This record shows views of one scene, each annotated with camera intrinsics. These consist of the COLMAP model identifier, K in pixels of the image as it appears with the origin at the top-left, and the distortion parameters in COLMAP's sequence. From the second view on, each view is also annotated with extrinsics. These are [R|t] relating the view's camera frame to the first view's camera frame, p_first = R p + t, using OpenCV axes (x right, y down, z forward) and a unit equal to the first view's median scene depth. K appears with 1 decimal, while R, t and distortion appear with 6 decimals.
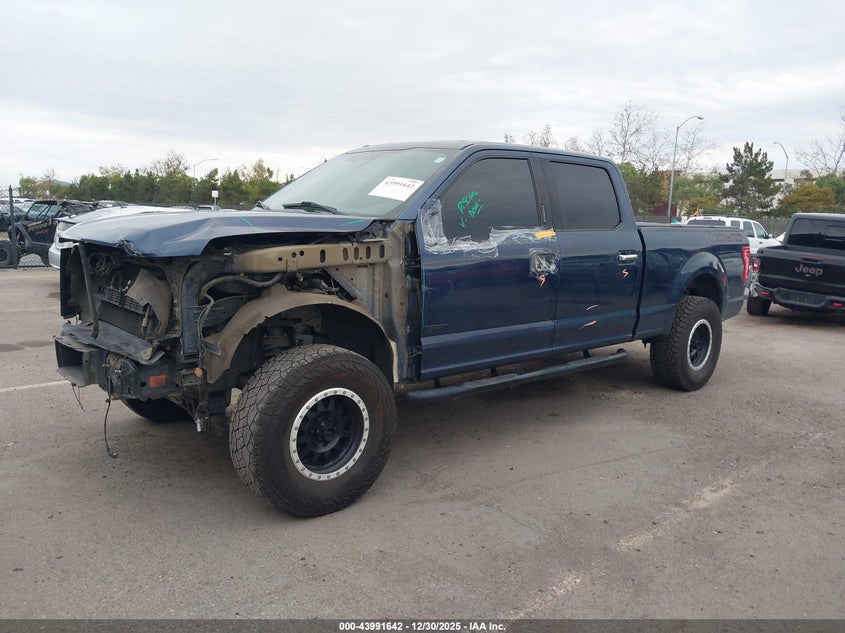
lens RADIAL K [[669.4, 0, 422.5], [0, 669.4, 316.5], [0, 0, 1]] dist [0.093840, -0.000554]
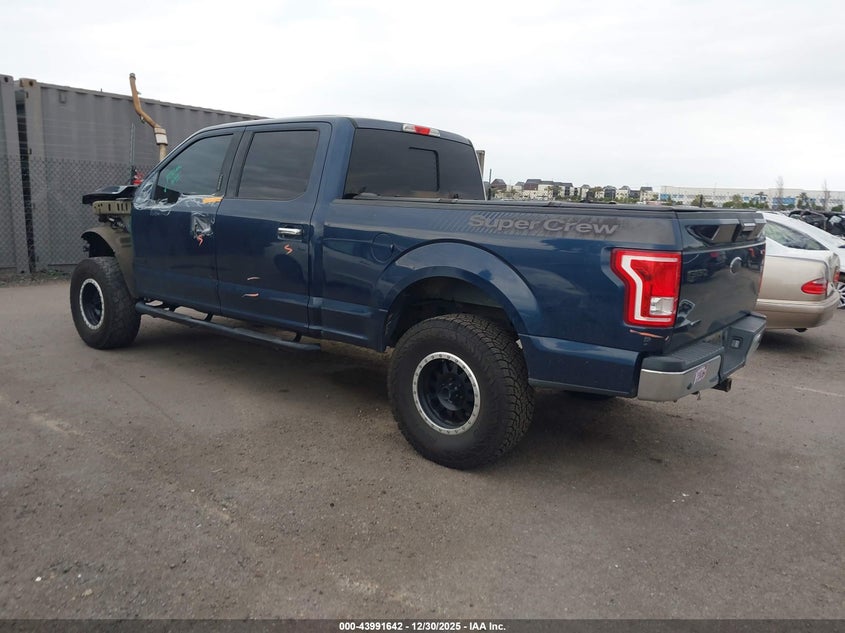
lens RADIAL K [[645.6, 0, 422.5], [0, 645.6, 316.5], [0, 0, 1]] dist [-0.003126, -0.001492]
pose [[0.145907, 0.175121, -0.973675, 1.284131], [-0.156431, 0.975910, 0.152082, -0.148686], [0.976852, 0.130123, 0.169786, 1.169854]]
